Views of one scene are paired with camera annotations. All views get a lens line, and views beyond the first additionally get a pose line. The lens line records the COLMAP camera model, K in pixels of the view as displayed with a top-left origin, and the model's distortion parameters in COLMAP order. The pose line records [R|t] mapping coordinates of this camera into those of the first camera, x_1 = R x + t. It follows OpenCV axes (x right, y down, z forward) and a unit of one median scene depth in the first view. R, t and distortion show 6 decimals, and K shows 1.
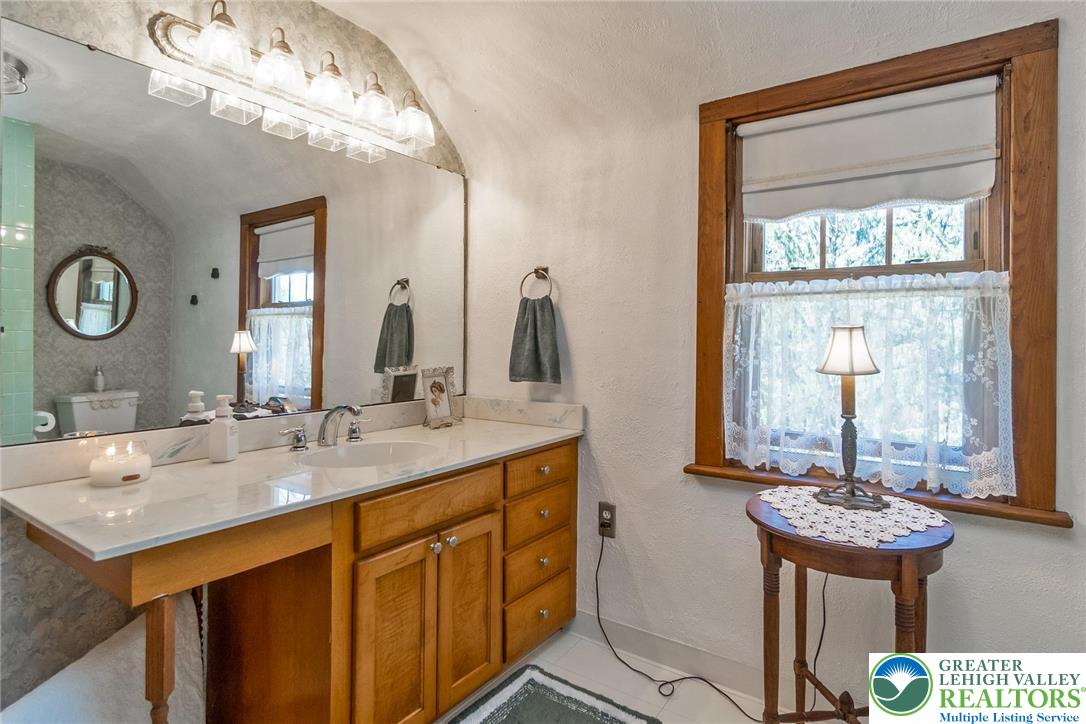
lens RADIAL K [[569.9, 0, 542.9], [0, 569.9, 340.5], [0, 0, 1]] dist [-0.000710, 0.000693]
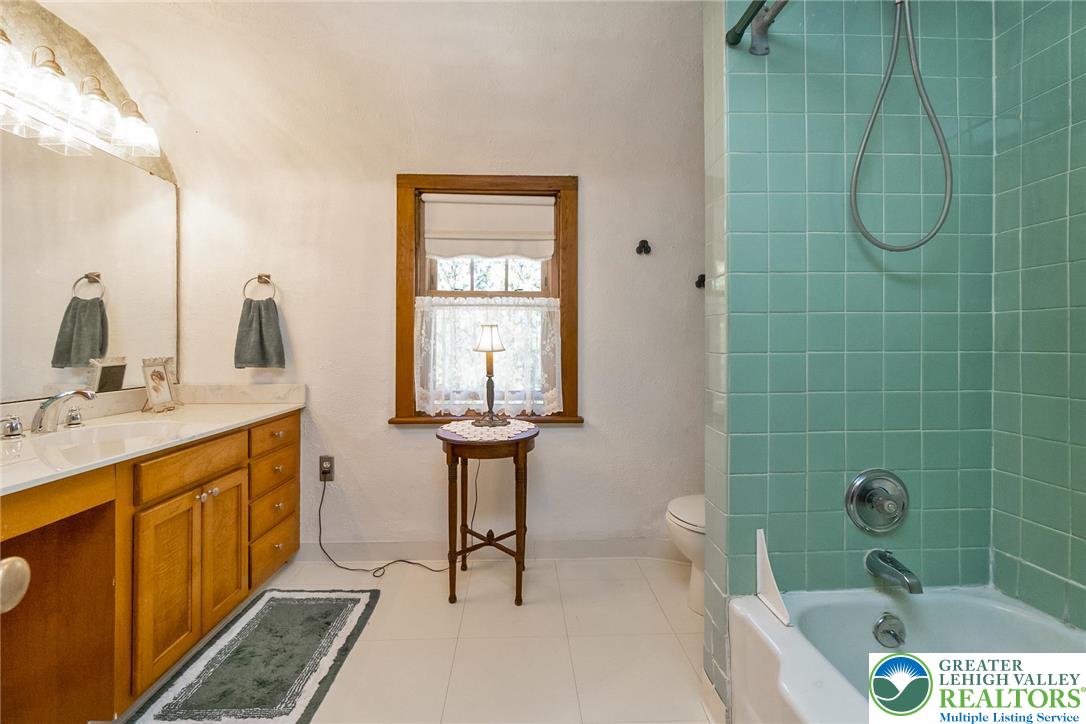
lens RADIAL K [[471.0, 0, 542.2], [0, 471.0, 343.6], [0, 0, 1]] dist [-0.000549, -0.000124]
pose [[0.791711, -0.003298, 0.610888, -0.182402], [0.003685, 0.999993, 0.000623, 0.027095], [-0.610885, 0.001758, 0.791717, -0.204408]]
